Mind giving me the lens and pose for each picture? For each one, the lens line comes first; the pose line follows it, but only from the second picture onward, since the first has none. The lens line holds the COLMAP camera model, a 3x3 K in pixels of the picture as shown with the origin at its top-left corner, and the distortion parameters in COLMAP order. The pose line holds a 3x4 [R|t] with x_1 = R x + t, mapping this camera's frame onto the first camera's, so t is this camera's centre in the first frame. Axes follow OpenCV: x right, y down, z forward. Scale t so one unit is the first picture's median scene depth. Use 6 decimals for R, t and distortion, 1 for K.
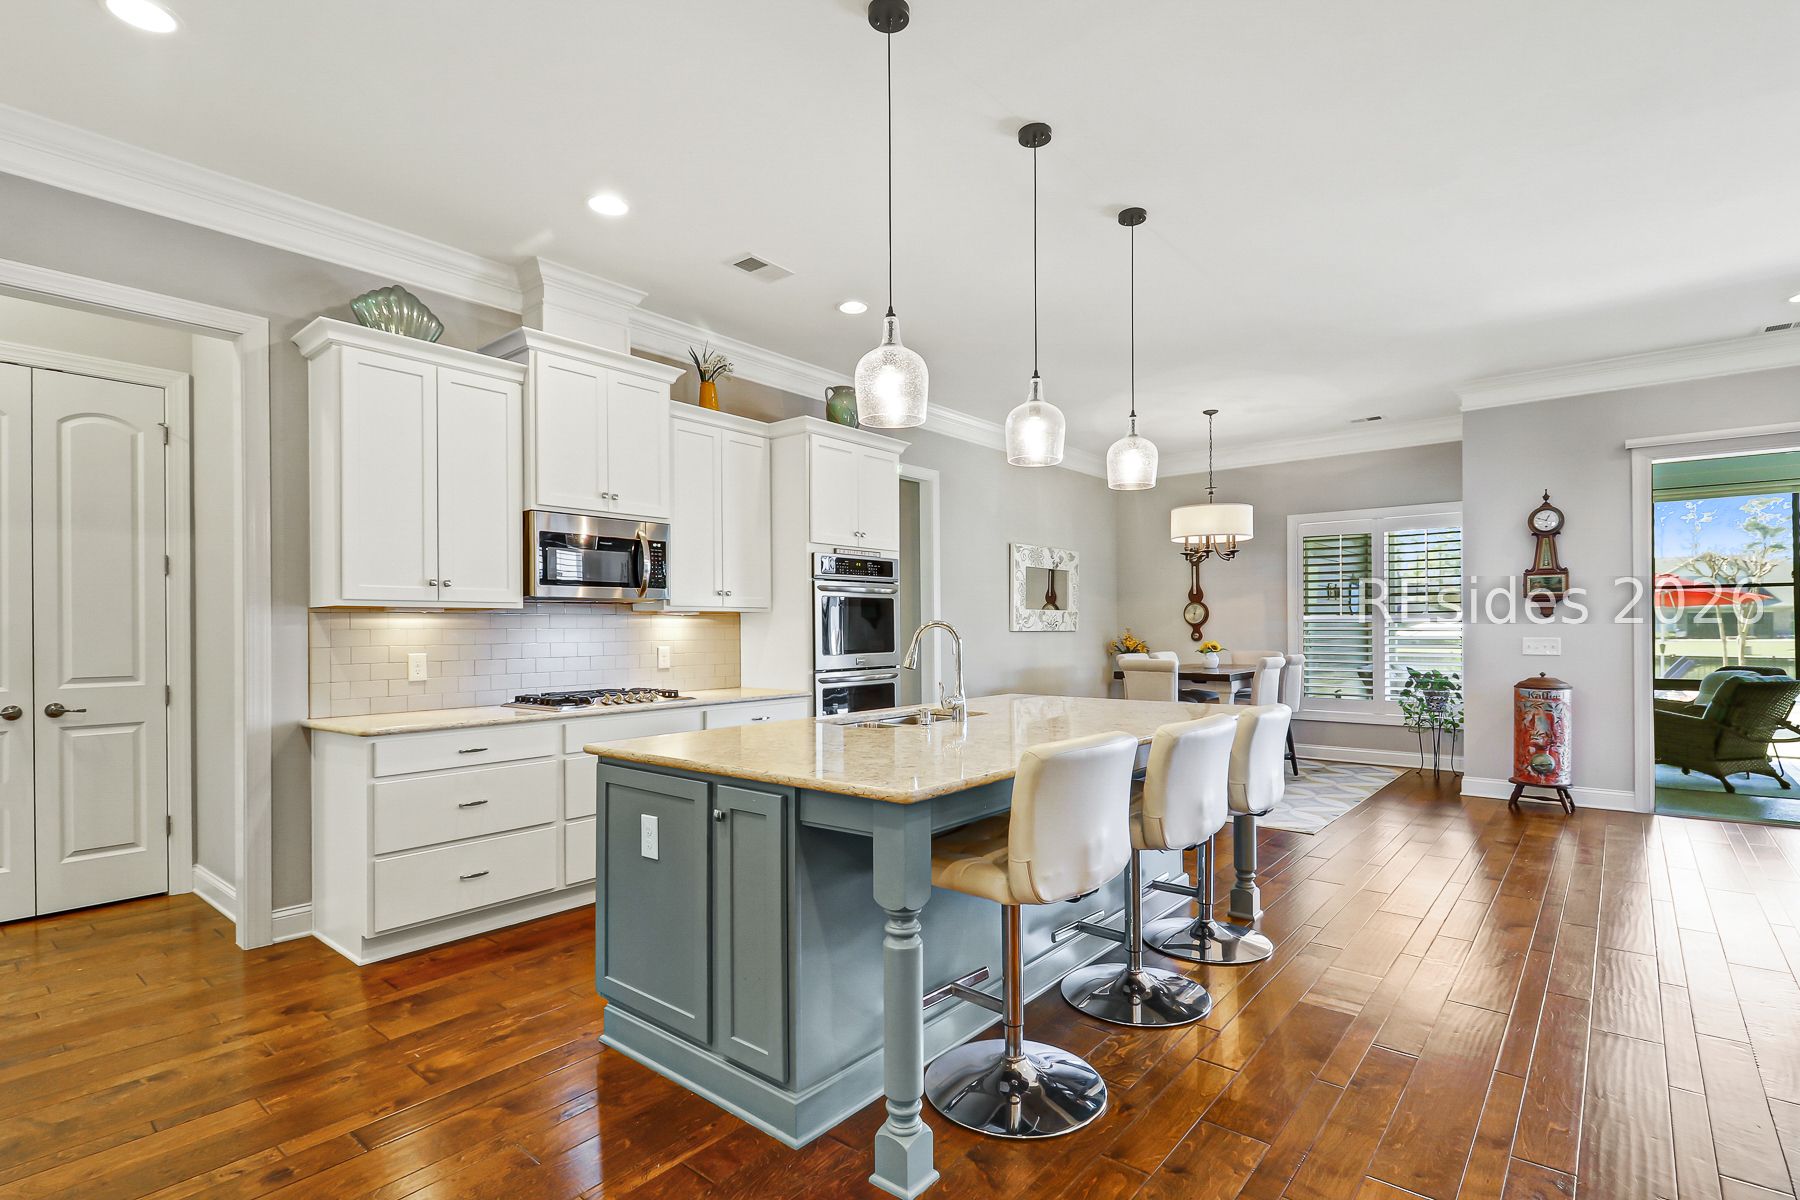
lens RADIAL K [[867.6, 0, 883.2], [0, 867.6, 621.0], [0, 0, 1]] dist [-0.001154, -0.000806]
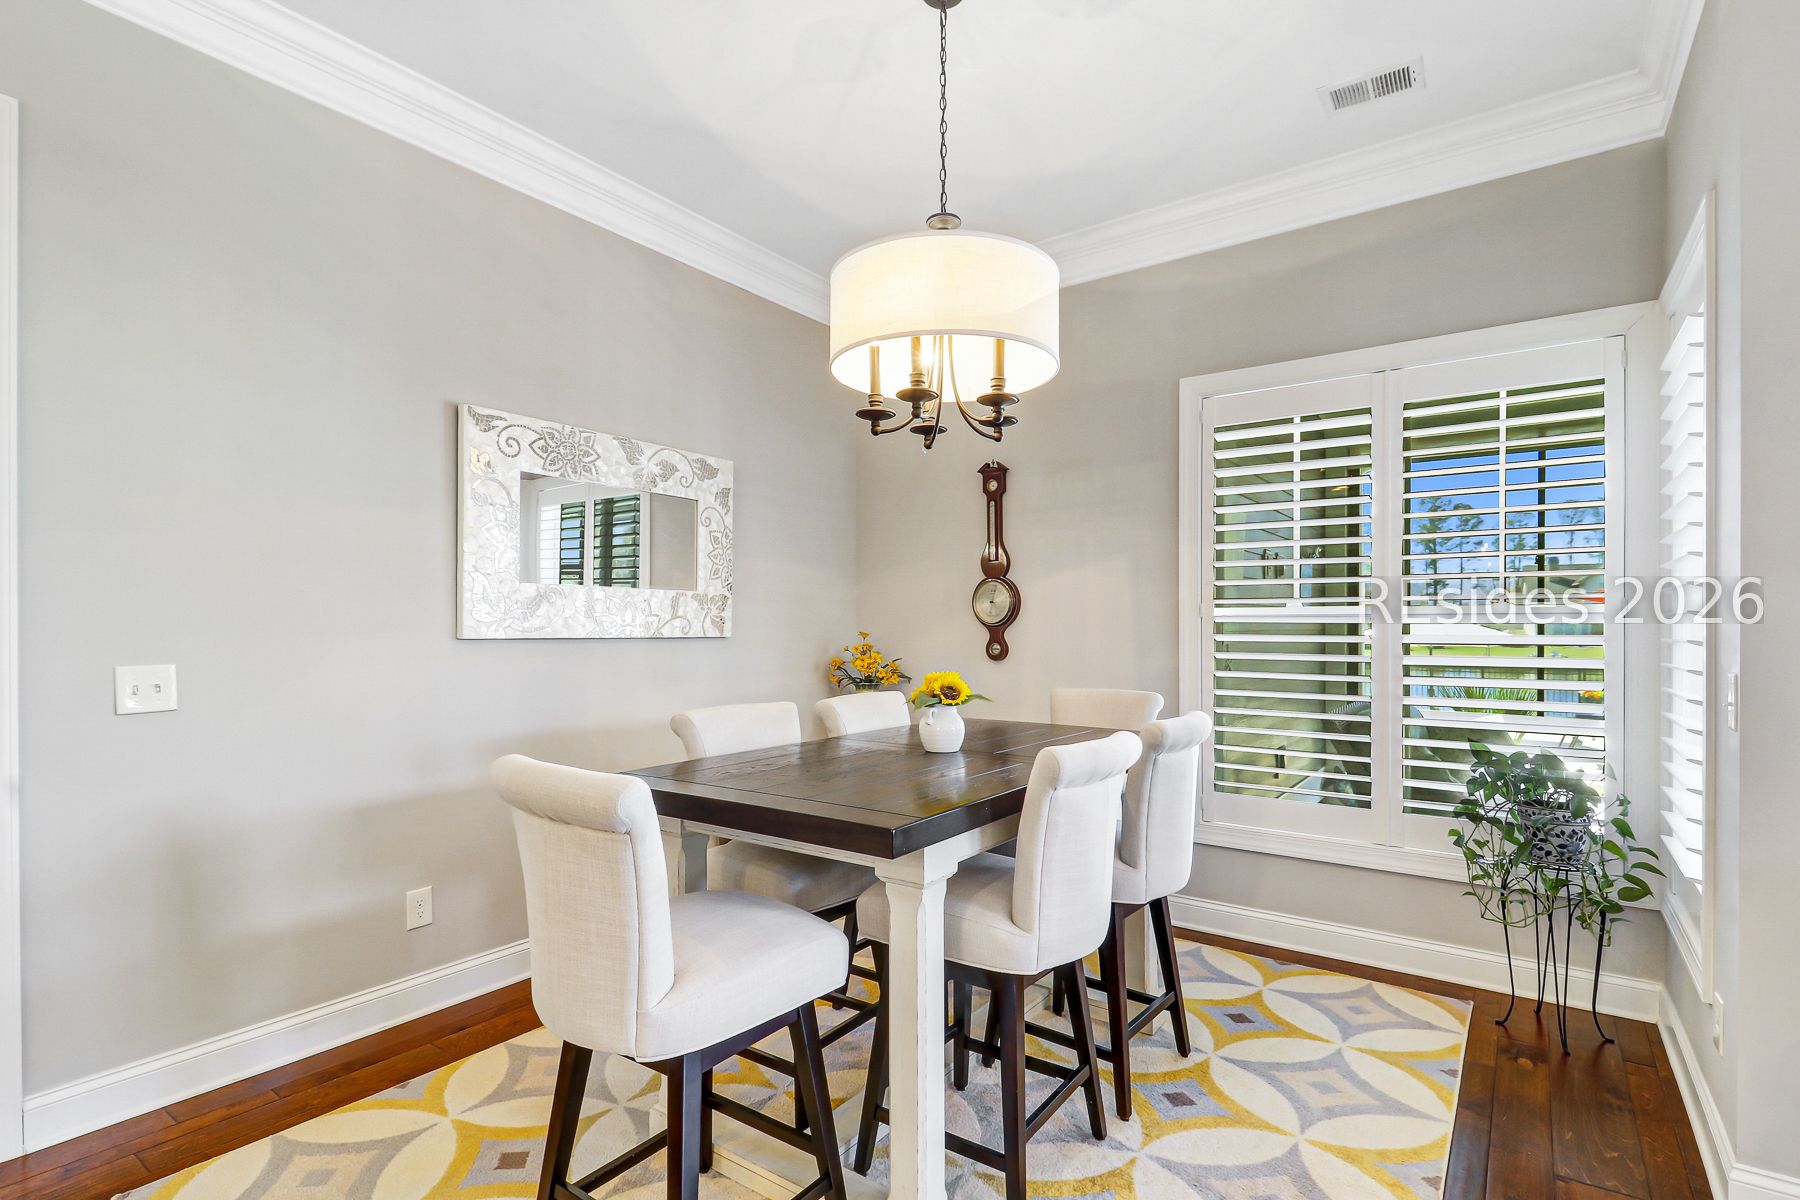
lens RADIAL K [[867.6, 0, 883.2], [0, 867.6, 621.0], [0, 0, 1]] dist [-0.001154, -0.000806]
pose [[0.997261, 0.010790, 0.073169, 0.300849], [-0.010694, 0.999941, -0.001700, 0.003534], [-0.073183, 0.000912, 0.997318, 0.602734]]
